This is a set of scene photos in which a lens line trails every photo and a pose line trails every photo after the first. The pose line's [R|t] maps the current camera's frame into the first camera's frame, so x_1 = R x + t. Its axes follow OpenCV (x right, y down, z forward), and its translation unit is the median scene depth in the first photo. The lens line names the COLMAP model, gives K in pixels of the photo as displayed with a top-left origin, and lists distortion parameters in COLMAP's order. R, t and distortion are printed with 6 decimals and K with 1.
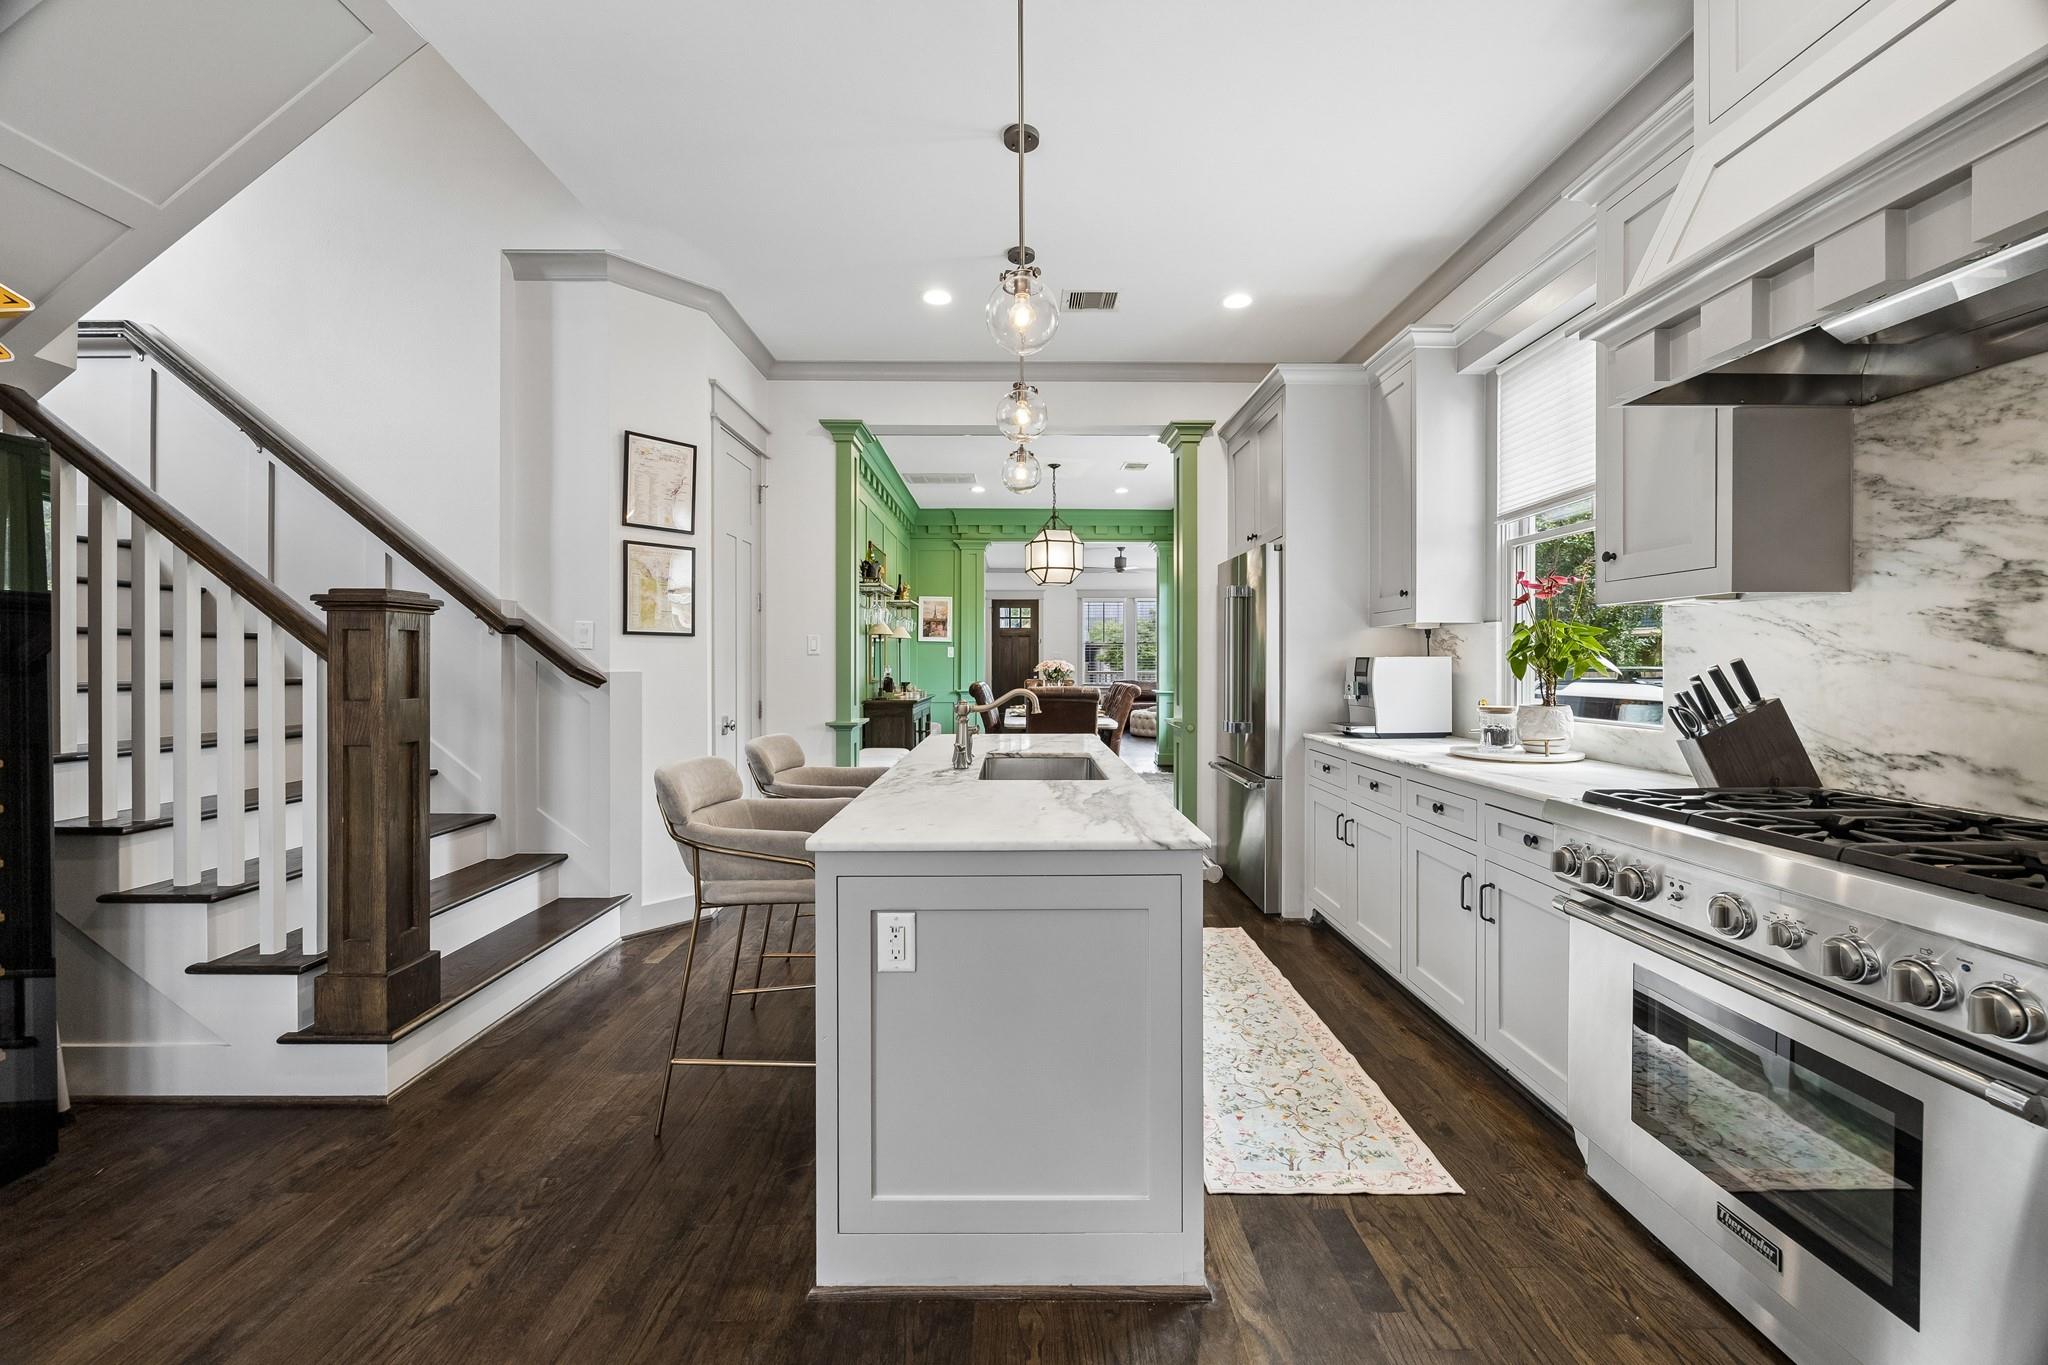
lens RADIAL K [[779.3, 0, 1037.1], [0, 779.3, 666.2], [0, 0, 1]] dist [-0.003003, 0.000210]
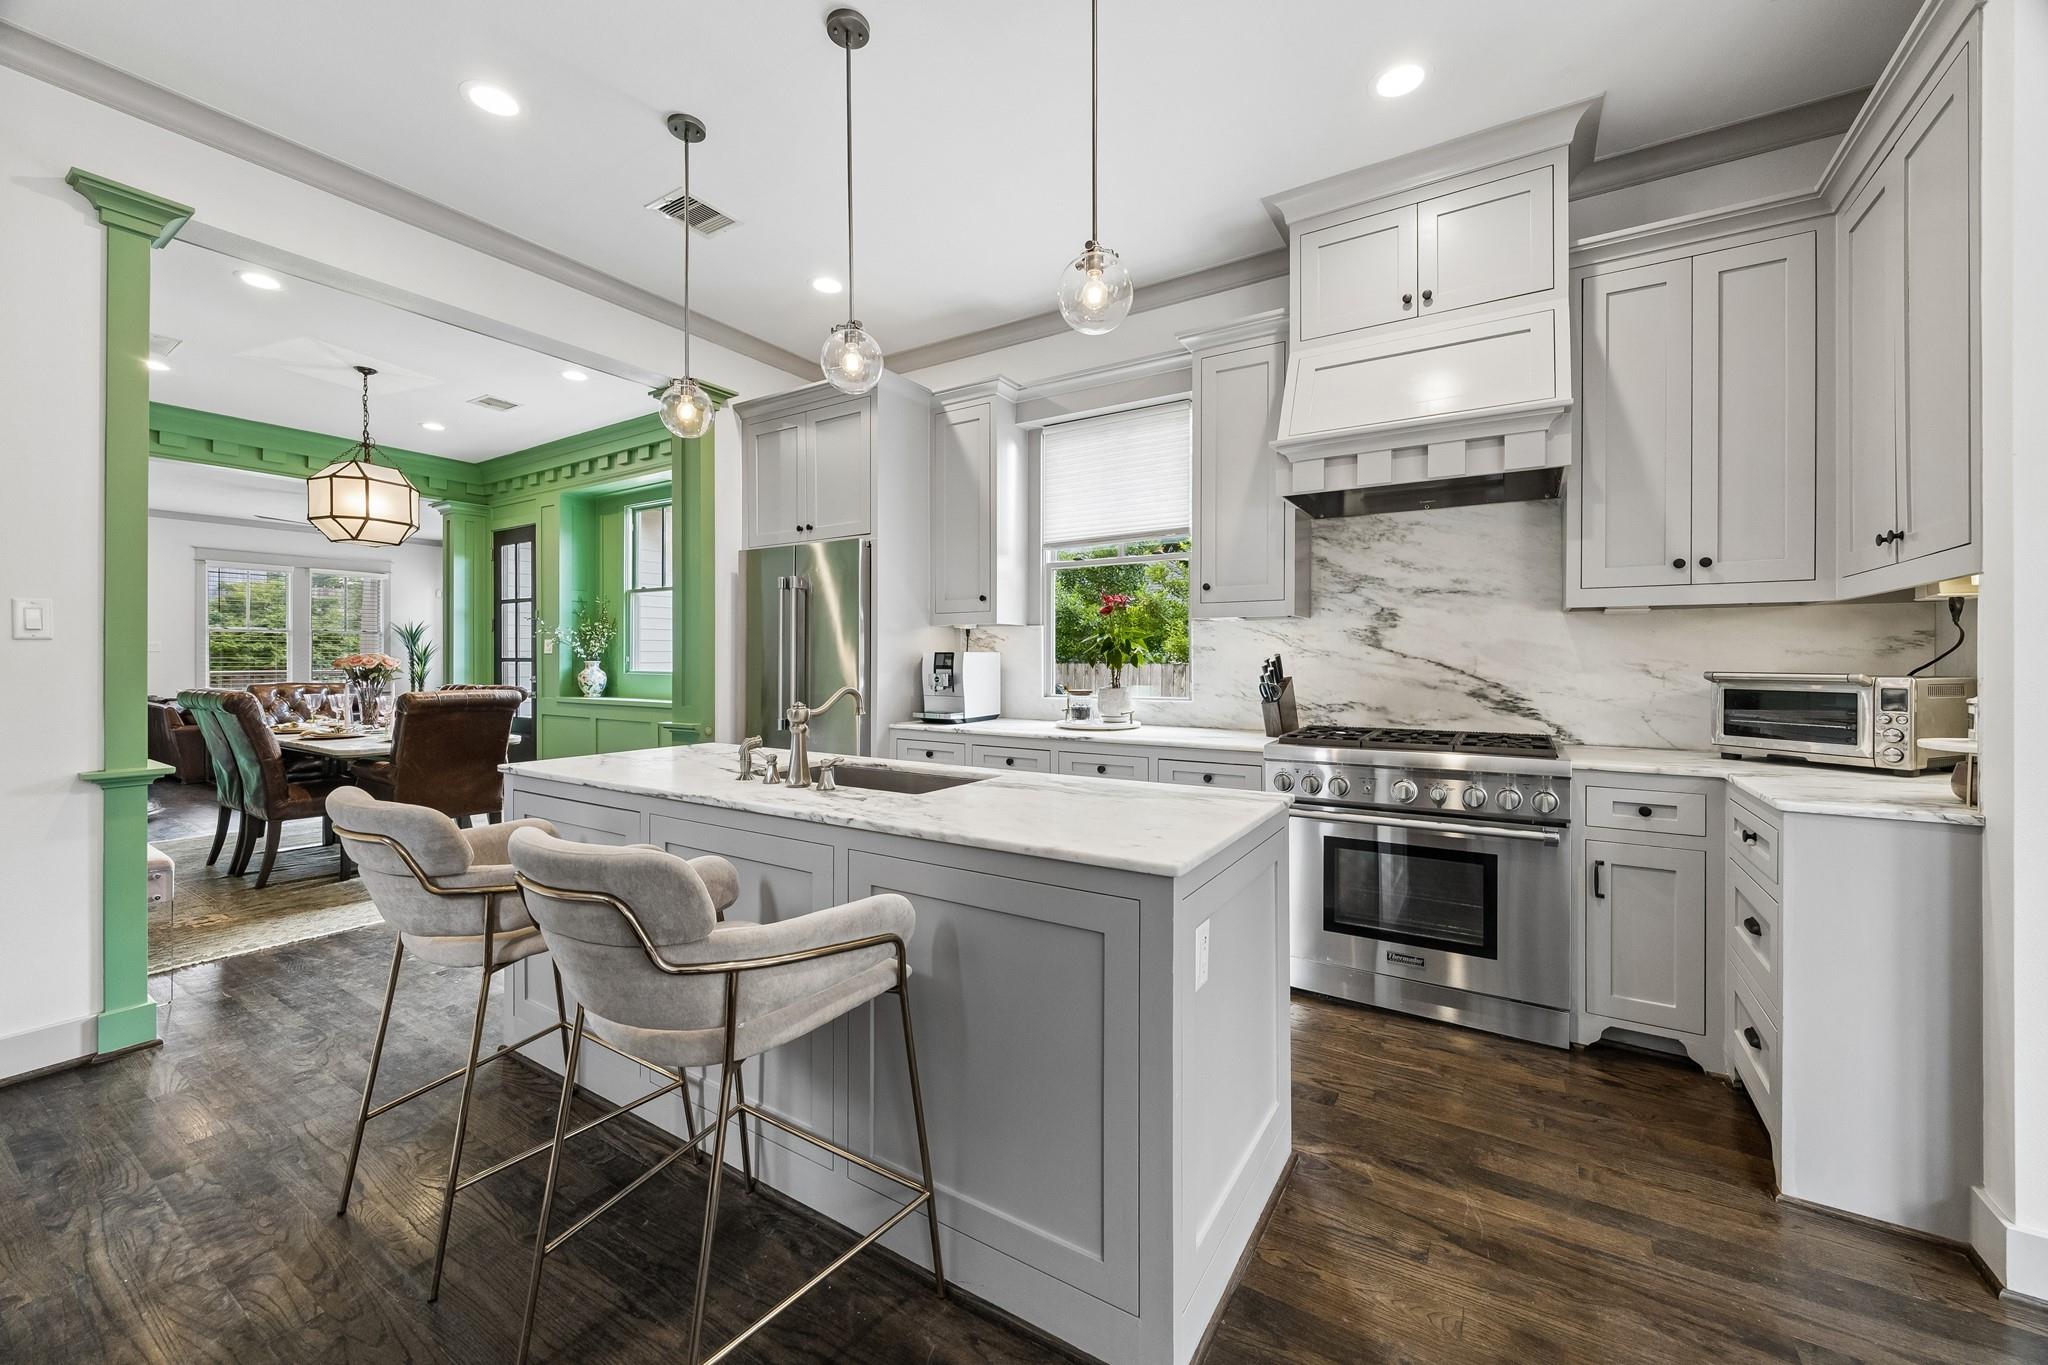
lens RADIAL K [[779.3, 0, 1015.0], [0, 779.3, 661.9], [0, 0, 1]] dist [-0.003003, 0.000210]
pose [[0.555594, -0.002319, 0.831451, -0.581092], [0.003839, 0.999993, 0.000223, 0.003481], [-0.831445, 0.003068, 0.555599, 0.365103]]
